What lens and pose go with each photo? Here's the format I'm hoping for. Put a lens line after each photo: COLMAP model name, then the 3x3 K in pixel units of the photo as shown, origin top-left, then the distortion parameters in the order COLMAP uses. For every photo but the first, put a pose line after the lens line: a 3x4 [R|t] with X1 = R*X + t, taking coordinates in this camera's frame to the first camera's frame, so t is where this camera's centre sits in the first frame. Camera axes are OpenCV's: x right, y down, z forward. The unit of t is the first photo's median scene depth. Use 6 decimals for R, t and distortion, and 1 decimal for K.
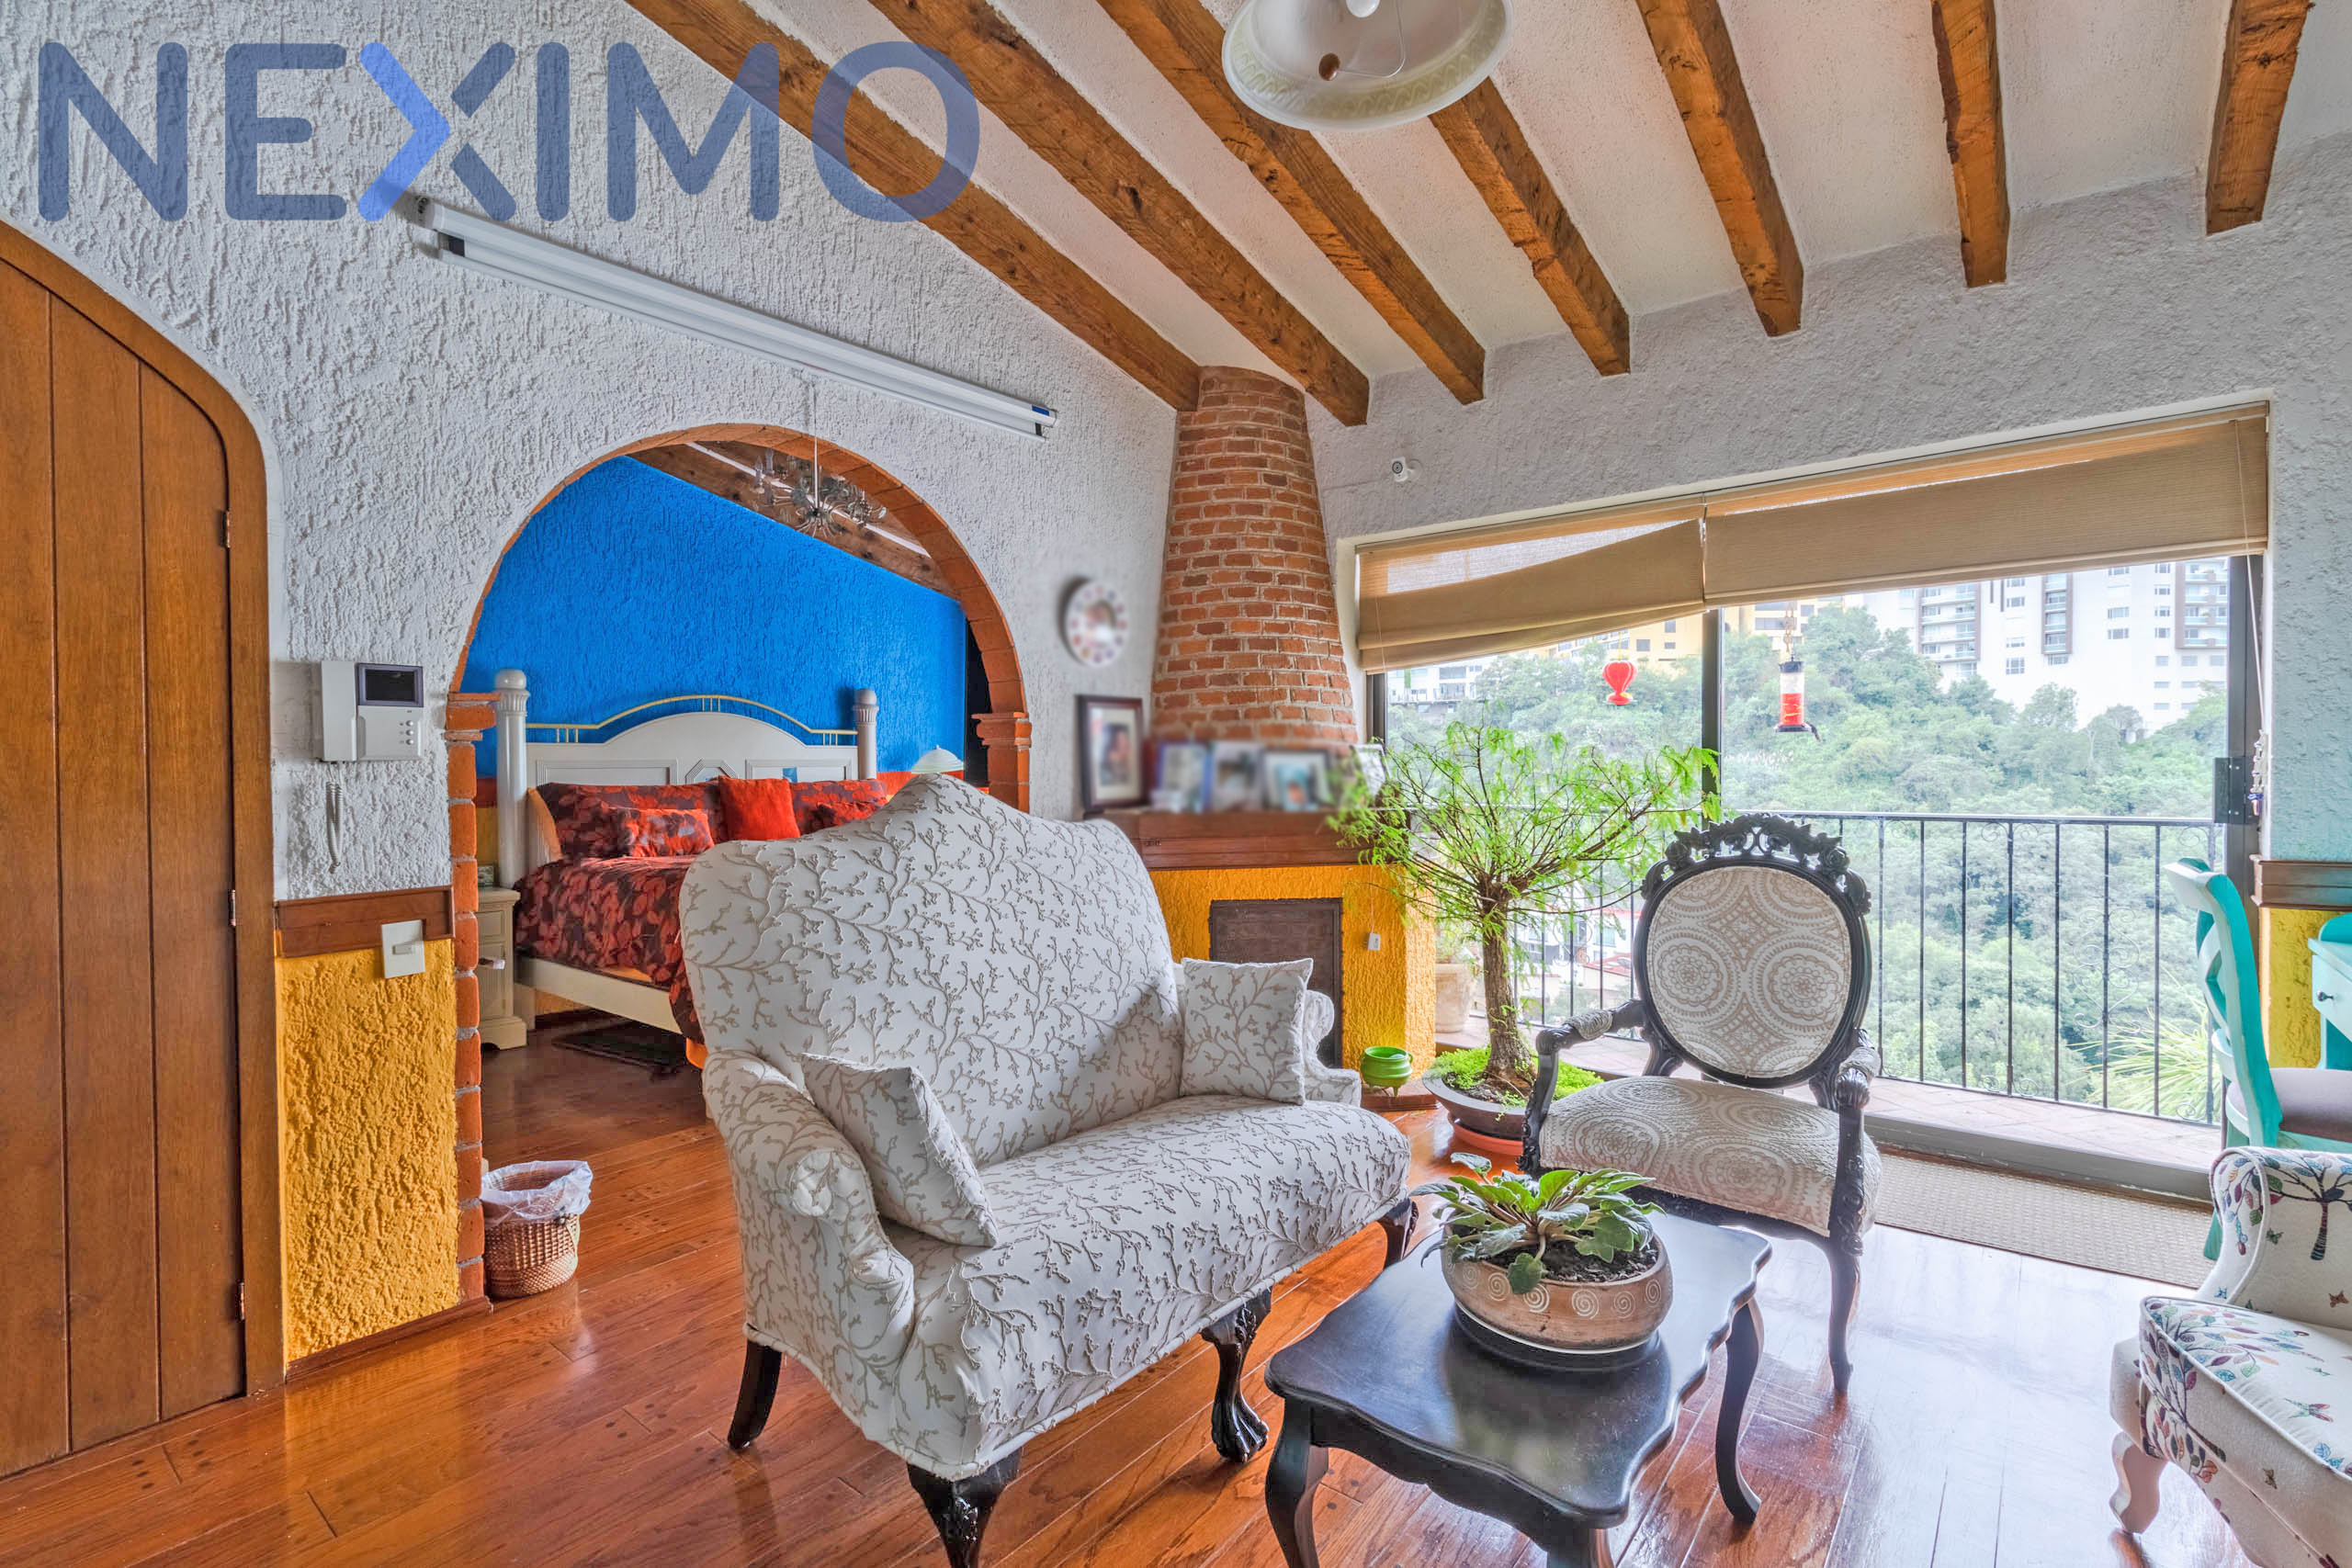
lens RADIAL K [[1076.4, 0, 1180.8], [0, 1076.4, 792.2], [0, 0, 1]] dist [-0.001513, -0.000026]
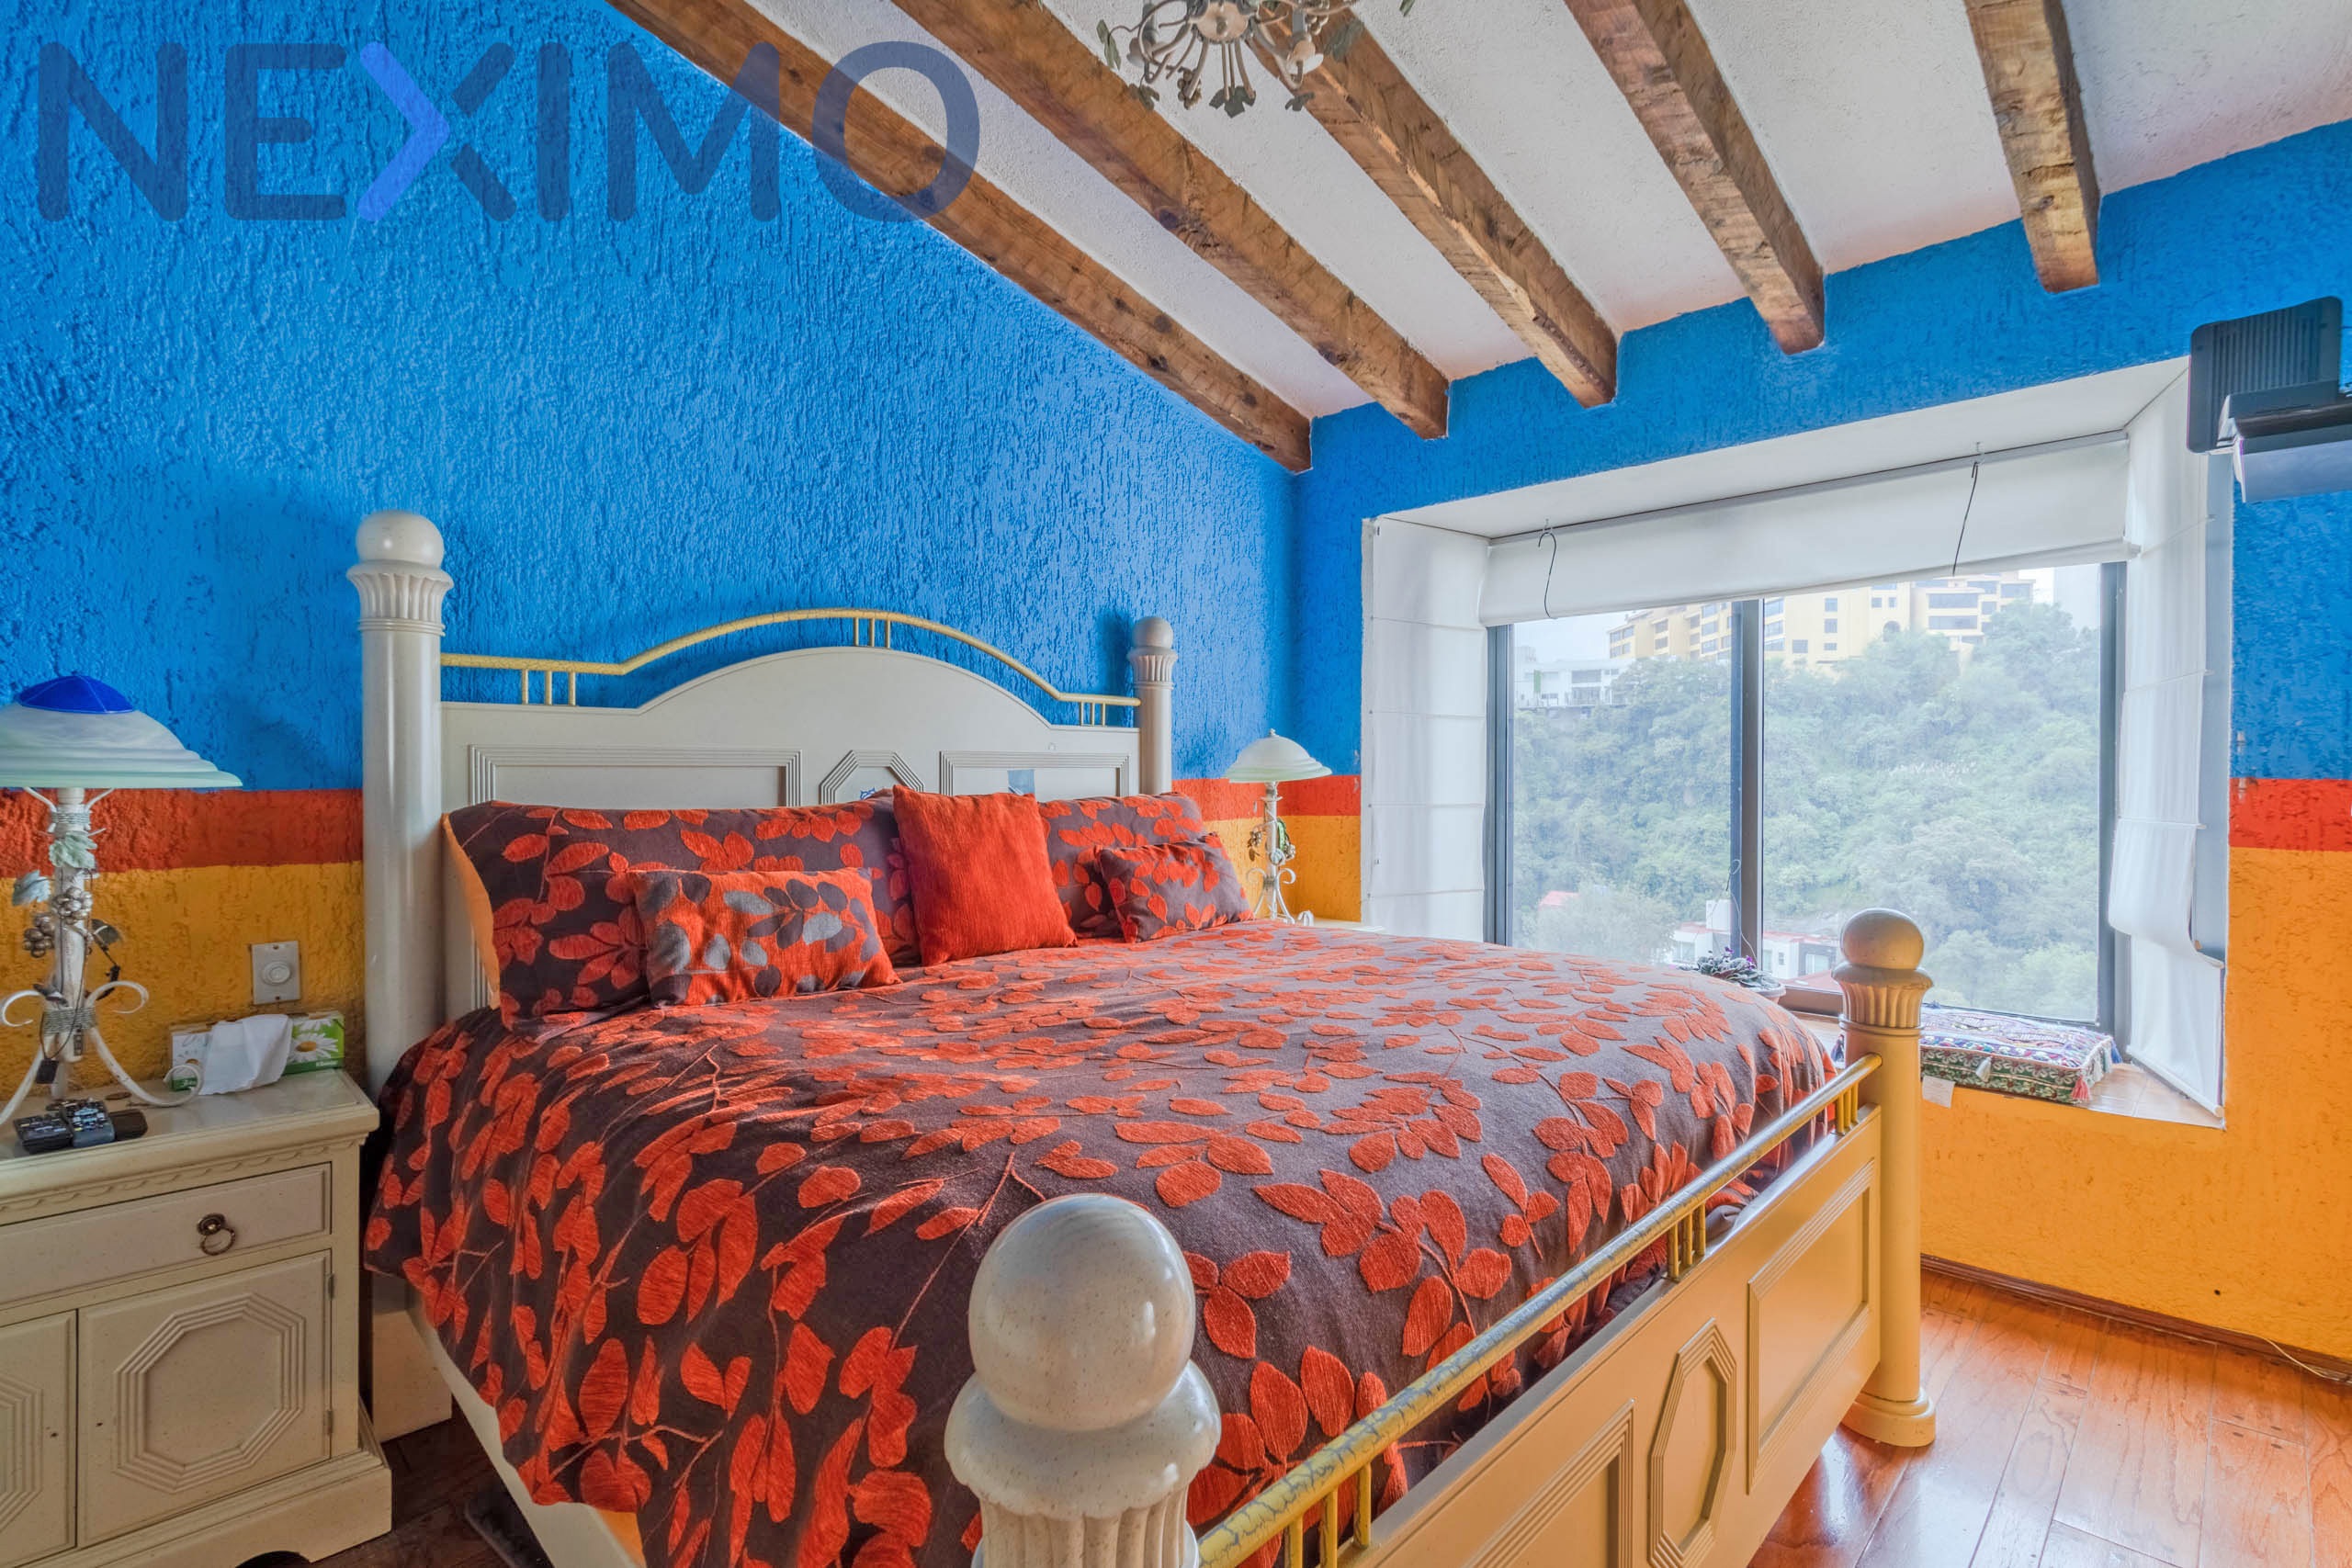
lens RADIAL K [[1076.4, 0, 1175.5], [0, 1076.4, 792.2], [0, 0, 1]] dist [-0.001513, -0.000026]
pose [[0.995109, 0.011876, -0.098066, -0.239859], [-0.012366, 0.999914, -0.004395, -0.010916], [0.098005, 0.005586, 0.995170, 0.508267]]
